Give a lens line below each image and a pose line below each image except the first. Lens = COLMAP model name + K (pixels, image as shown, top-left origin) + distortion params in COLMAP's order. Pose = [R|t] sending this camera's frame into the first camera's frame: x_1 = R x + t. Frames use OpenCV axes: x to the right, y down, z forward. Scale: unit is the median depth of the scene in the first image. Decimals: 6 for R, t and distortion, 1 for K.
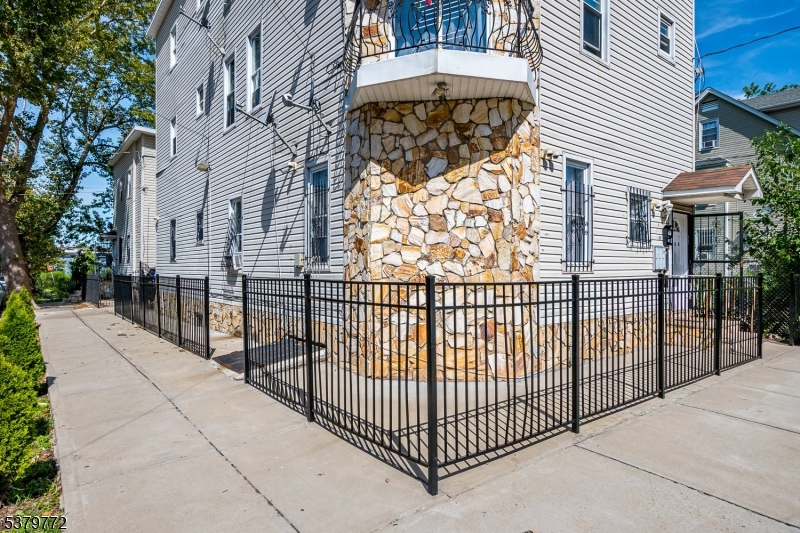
lens RADIAL K [[467.3, 0, 400.0], [0, 467.3, 266.5], [0, 0, 1]] dist [0.001113, 0.000467]
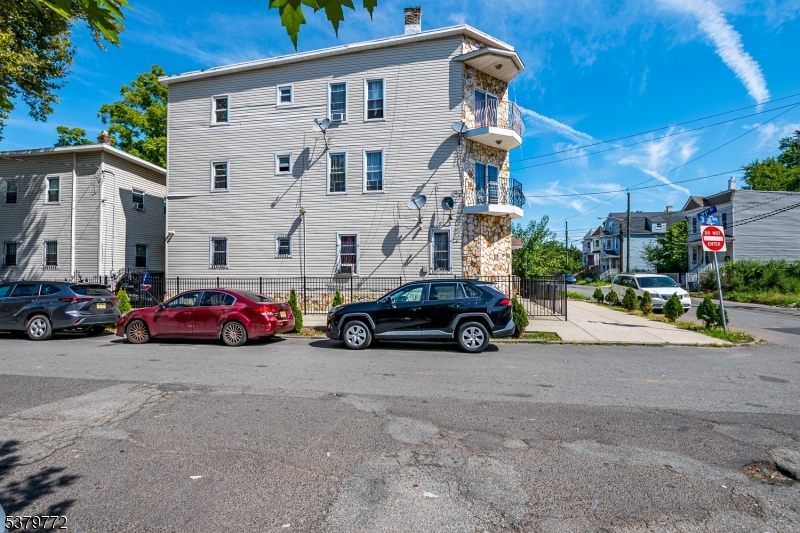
lens RADIAL K [[357.0, 0, 387.4], [0, 357.0, 262.9], [0, 0, 1]] dist [-0.000427, 0.000014]
pose [[0.748746, 0.015089, 0.662685, -1.623618], [-0.003124, 0.999810, -0.019236, -0.010947], [-0.662850, 0.012333, 0.748651, -0.198590]]
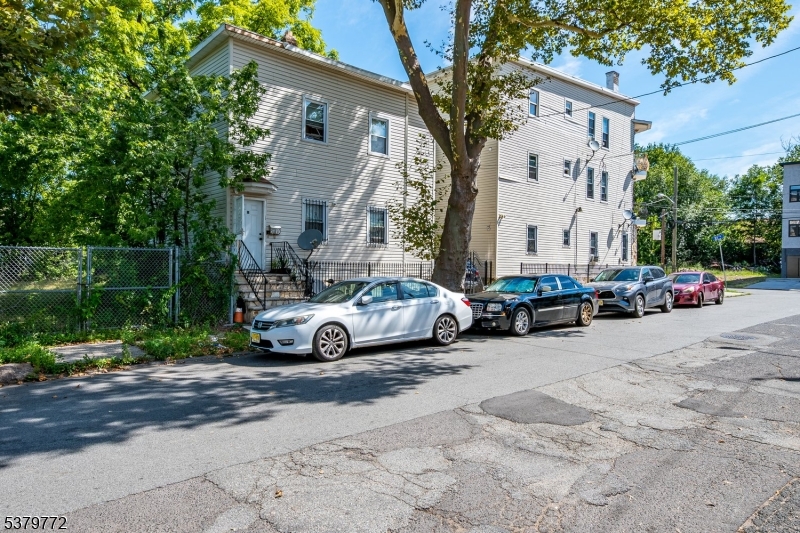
lens RADIAL K [[534.9, 0, 400.0], [0, 534.9, 266.5], [0, 0, 1]] dist [0.004951, 0.001706]
pose [[-0.088892, 0.006463, 0.996020, -4.243857], [-0.010935, 0.999912, -0.007464, 0.089014], [-0.995981, -0.011555, -0.088814, 3.226432]]
